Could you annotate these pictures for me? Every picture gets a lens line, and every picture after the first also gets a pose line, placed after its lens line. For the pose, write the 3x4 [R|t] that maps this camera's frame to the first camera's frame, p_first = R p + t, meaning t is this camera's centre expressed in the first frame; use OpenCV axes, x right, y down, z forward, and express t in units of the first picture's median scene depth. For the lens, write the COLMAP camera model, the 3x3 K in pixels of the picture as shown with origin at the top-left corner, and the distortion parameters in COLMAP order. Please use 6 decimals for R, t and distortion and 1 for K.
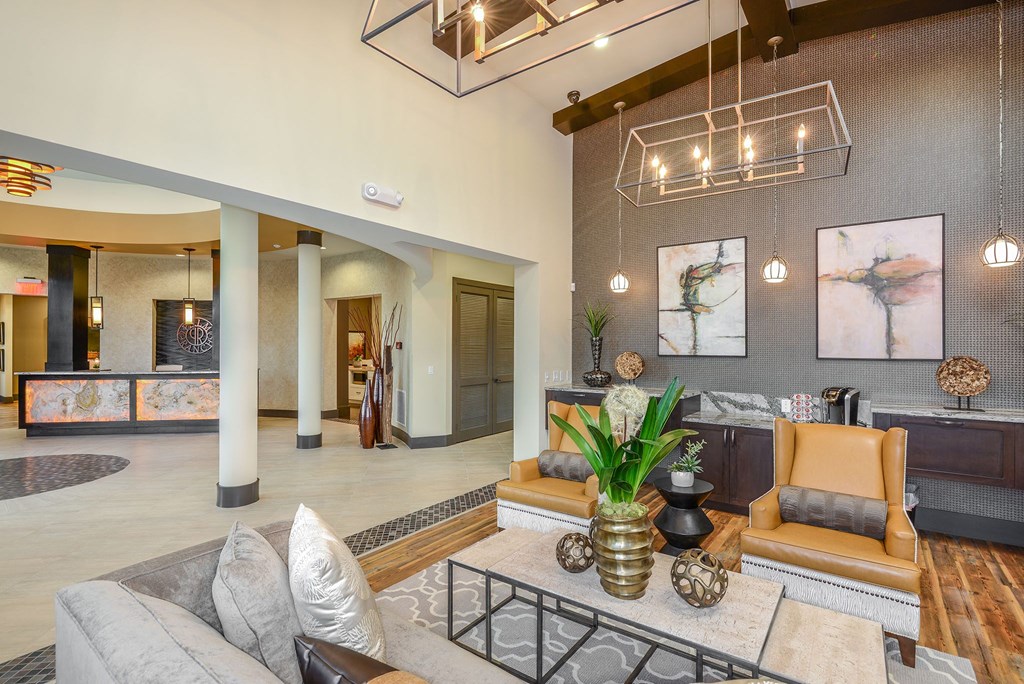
lens RADIAL K [[487.0, 0, 512.0], [0, 487.0, 342.0], [0, 0, 1]] dist [0.034784, 0.000042]
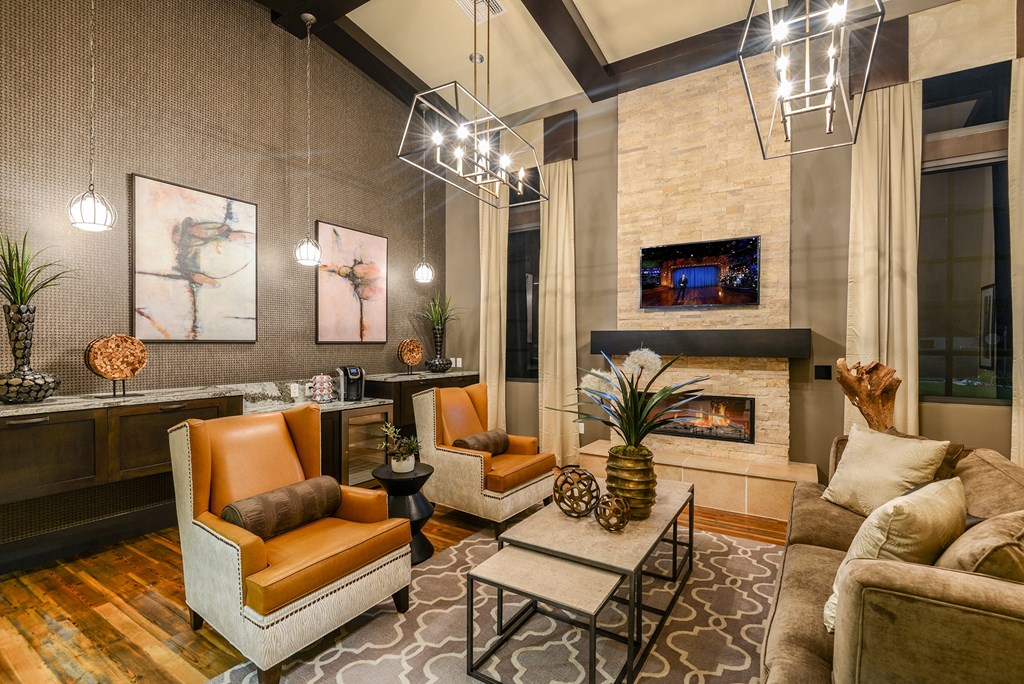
lens RADIAL K [[487.0, 0, 512.0], [0, 487.0, 342.0], [0, 0, 1]] dist [0.034784, 0.000042]
pose [[-0.057834, -0.002246, 0.998324, -0.412956], [-0.012215, 0.999924, 0.001542, 0.023201], [-0.998251, -0.012105, -0.057857, 0.568416]]
